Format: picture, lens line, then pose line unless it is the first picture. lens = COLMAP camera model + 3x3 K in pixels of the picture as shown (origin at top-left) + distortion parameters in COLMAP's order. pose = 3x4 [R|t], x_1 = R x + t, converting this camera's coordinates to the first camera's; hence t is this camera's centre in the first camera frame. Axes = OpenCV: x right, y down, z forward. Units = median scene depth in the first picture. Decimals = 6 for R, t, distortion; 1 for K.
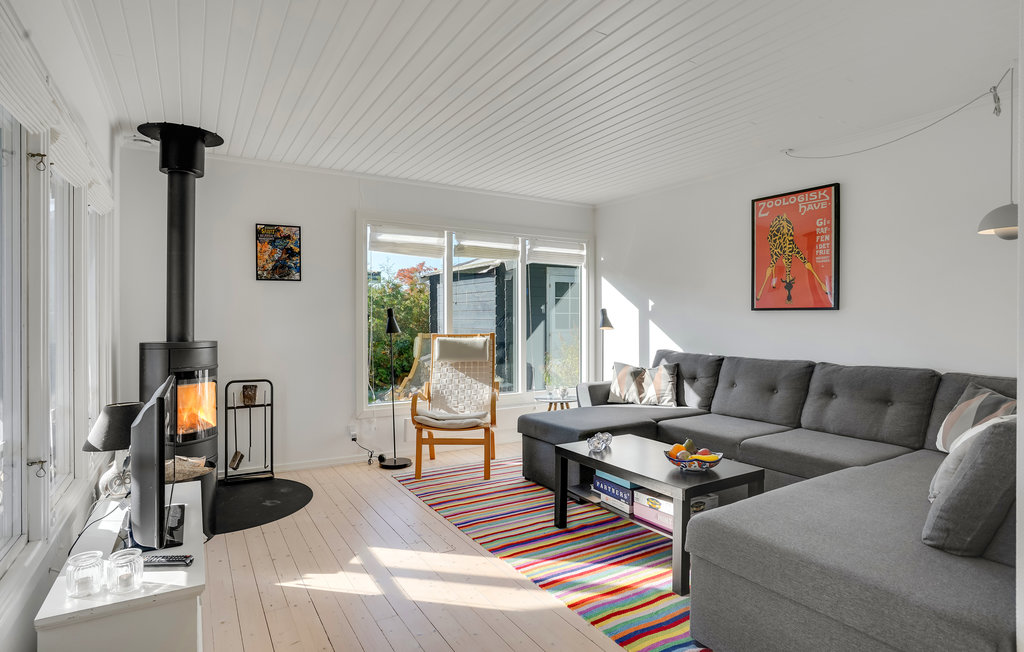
lens RADIAL K [[529.5, 0, 512.0], [0, 529.5, 326.0], [0, 0, 1]] dist [-0.030808, 0.000009]
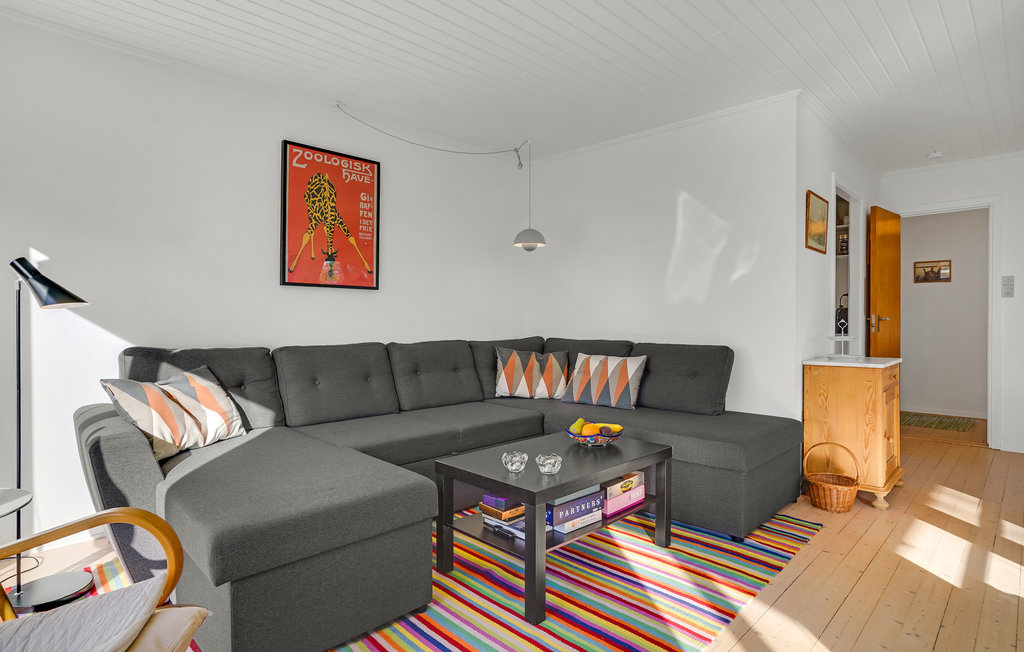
lens RADIAL K [[529.5, 0, 512.0], [0, 529.5, 326.0], [0, 0, 1]] dist [-0.030808, 0.000009]
pose [[-0.229495, -0.011472, 0.973242, -0.397677], [0.011075, 0.999835, 0.014397, 0.024598], [-0.973247, 0.014082, -0.229331, 0.944853]]
